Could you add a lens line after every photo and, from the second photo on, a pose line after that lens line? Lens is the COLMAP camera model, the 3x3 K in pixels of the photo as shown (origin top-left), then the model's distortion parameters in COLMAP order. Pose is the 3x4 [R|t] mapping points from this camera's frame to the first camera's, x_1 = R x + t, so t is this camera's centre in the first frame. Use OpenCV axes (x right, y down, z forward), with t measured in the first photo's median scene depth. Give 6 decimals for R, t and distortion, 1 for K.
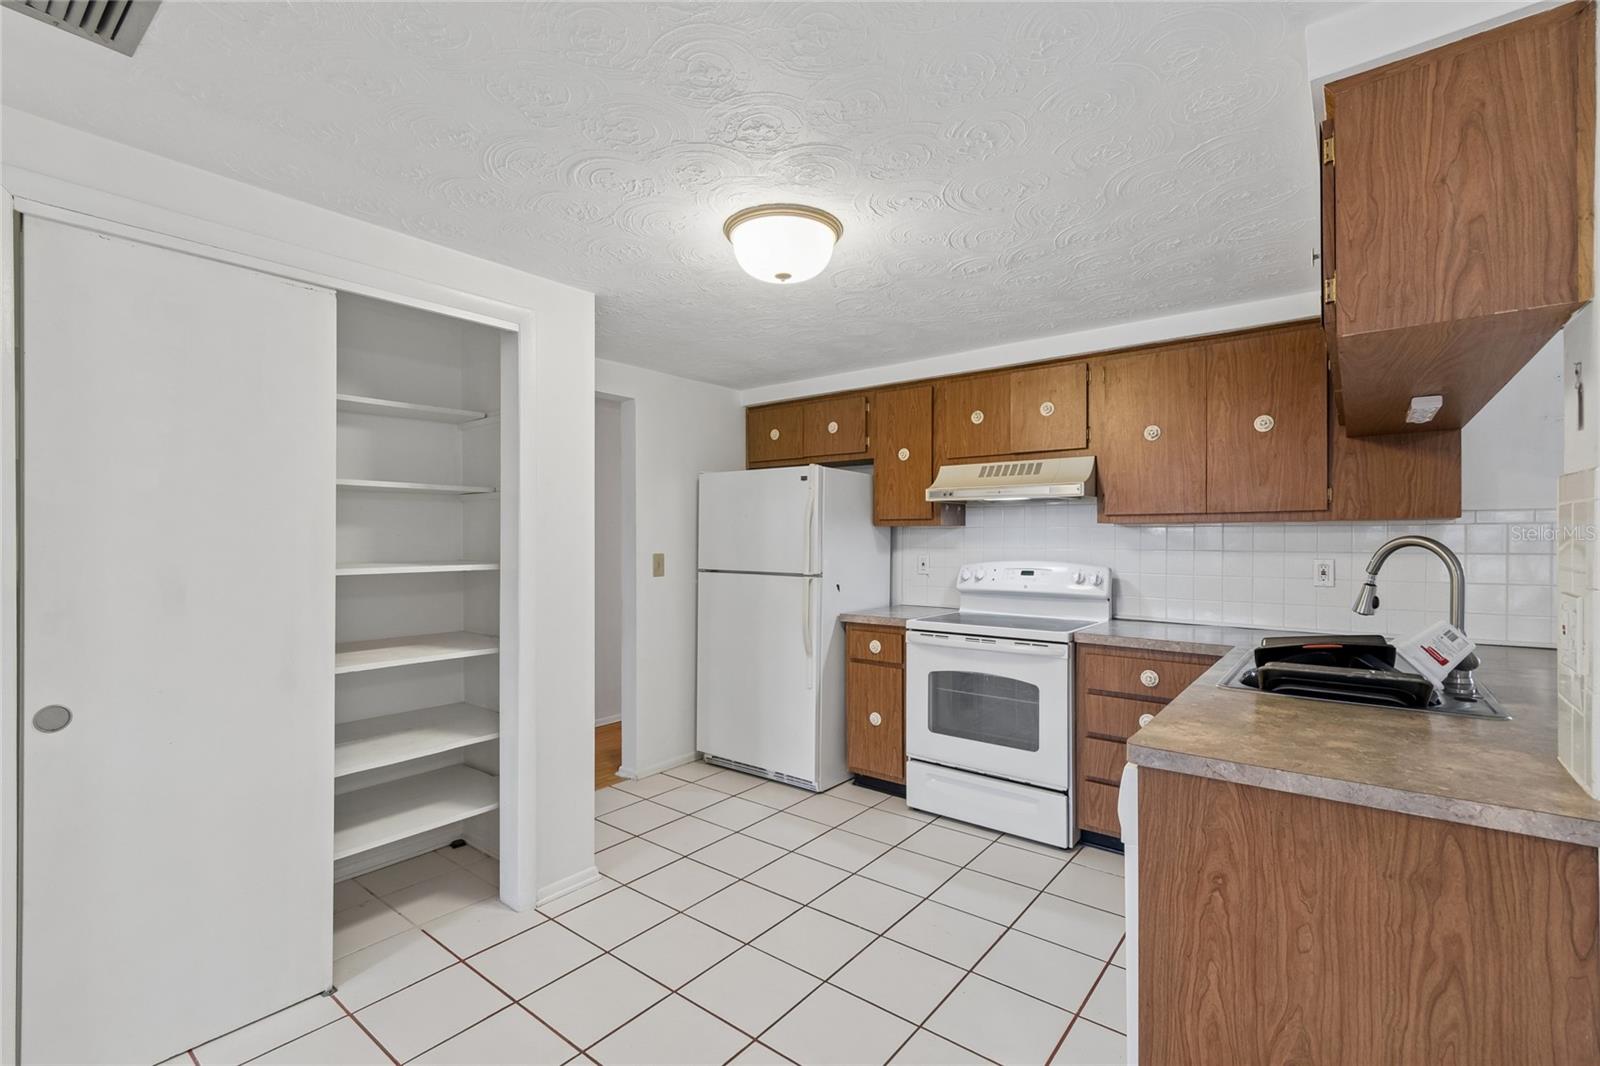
lens RADIAL K [[713.4, 0, 778.4], [0, 713.4, 546.1], [0, 0, 1]] dist [-0.002285, 0.000938]
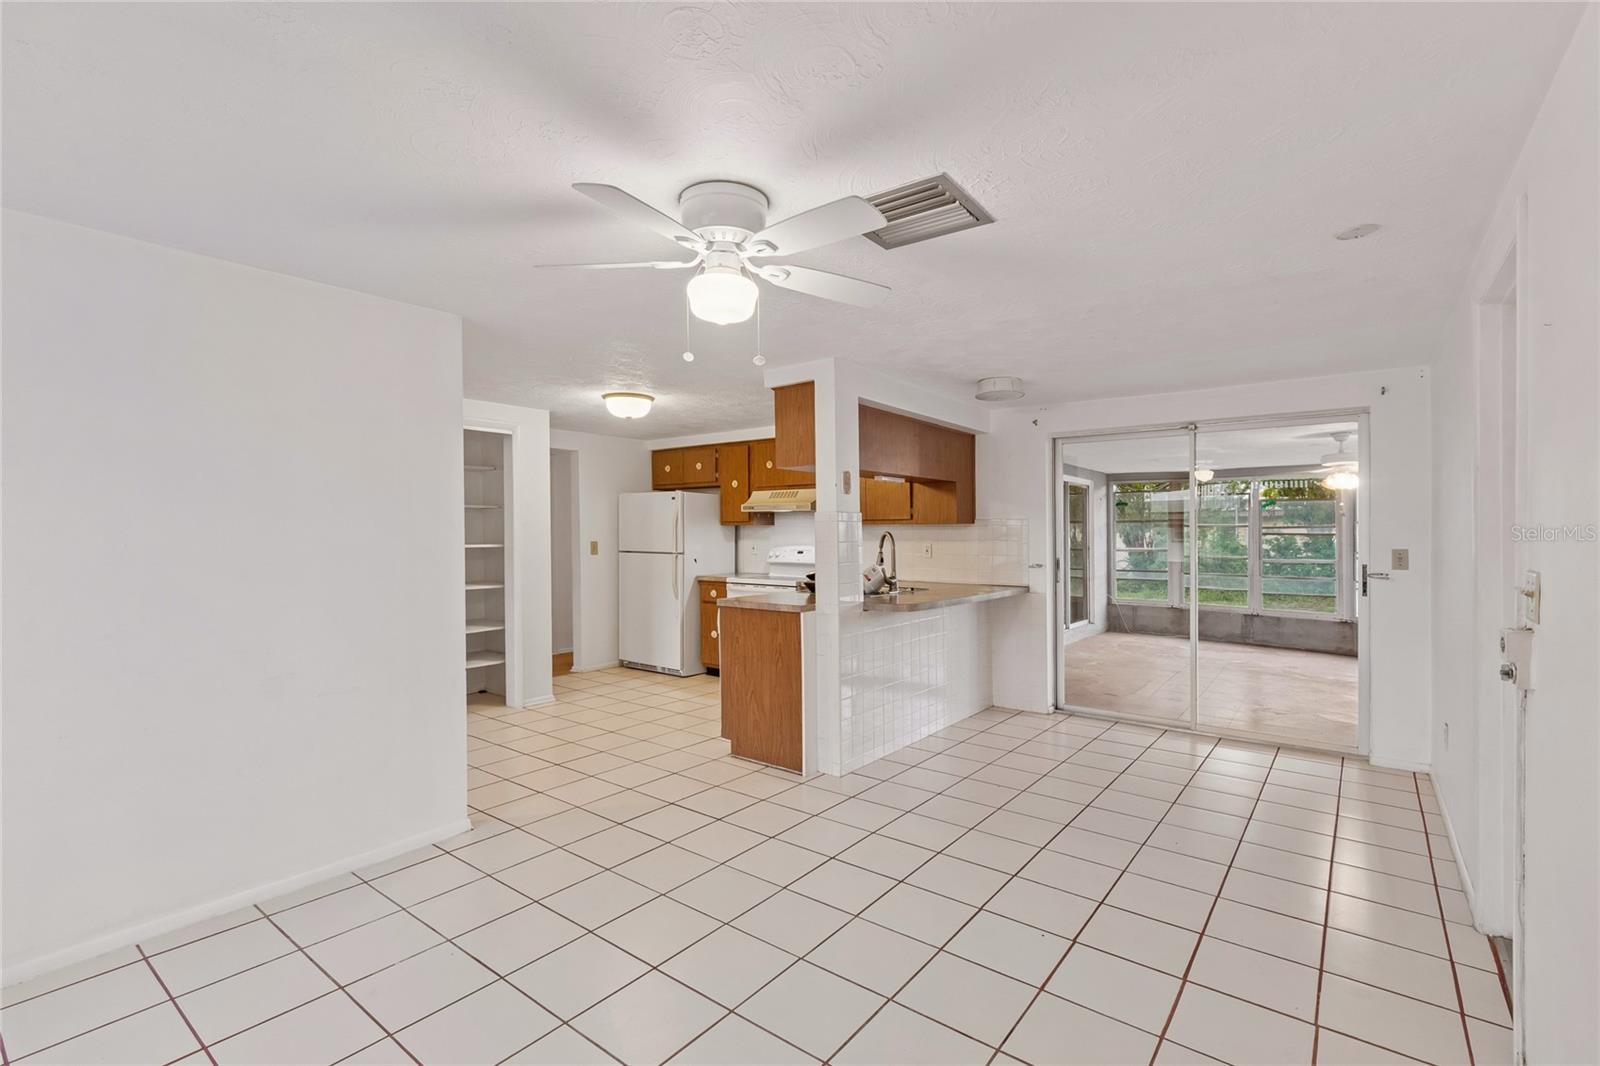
lens RADIAL K [[713.4, 0, 771.9], [0, 713.4, 541.7], [0, 0, 1]] dist [-0.002285, 0.000938]
pose [[0.999952, 0.000326, 0.009754, 0.289159], [-0.000339, 0.999999, 0.001287, 0.010696], [-0.009754, -0.001290, 0.999952, -0.852863]]
